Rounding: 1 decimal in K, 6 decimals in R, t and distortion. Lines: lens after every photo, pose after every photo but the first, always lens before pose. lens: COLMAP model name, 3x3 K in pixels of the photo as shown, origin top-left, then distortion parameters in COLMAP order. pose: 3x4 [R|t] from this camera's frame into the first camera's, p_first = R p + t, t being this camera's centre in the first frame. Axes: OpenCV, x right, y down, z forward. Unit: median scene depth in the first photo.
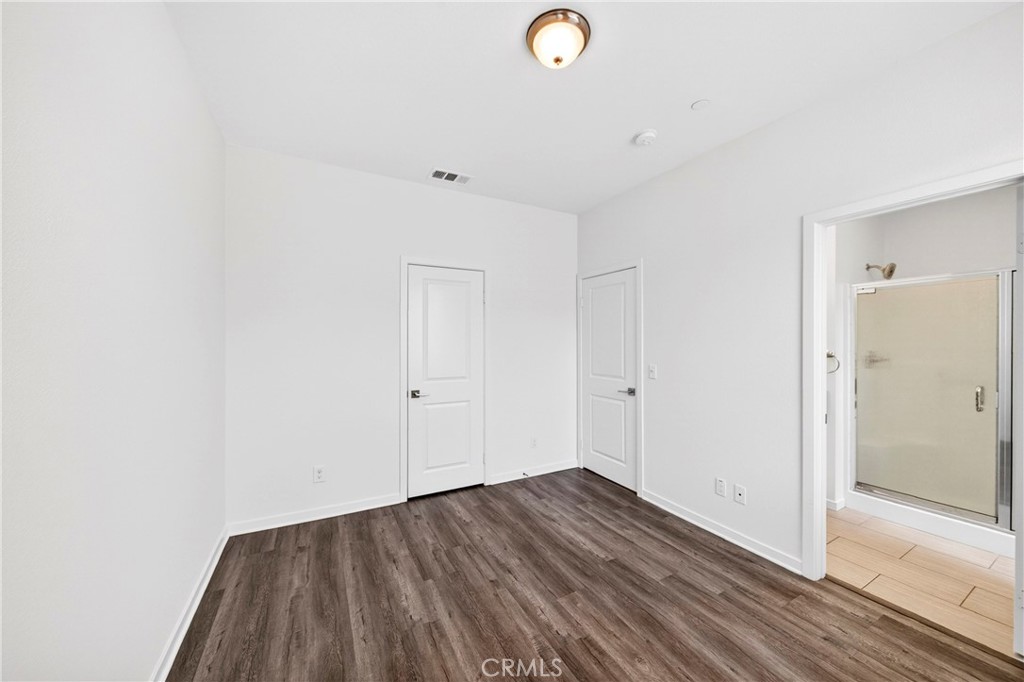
lens RADIAL K [[369.5, 0, 504.1], [0, 369.5, 342.5], [0, 0, 1]] dist [-0.014093, -0.003205]
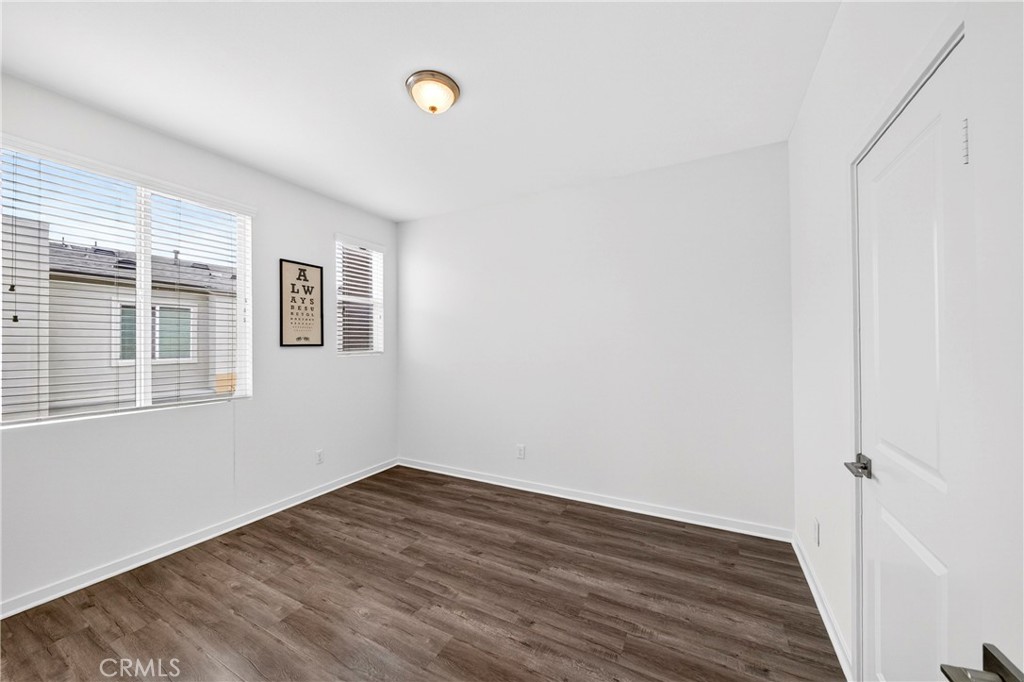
lens RADIAL K [[367.6, 0, 522.8], [0, 367.6, 337.9], [0, 0, 1]] dist [0.000062, -0.008263]
pose [[-0.807788, -0.003877, -0.589460, 0.543669], [0.002411, 0.999948, -0.009880, -0.009839], [0.589468, -0.009403, -0.807737, 1.857701]]
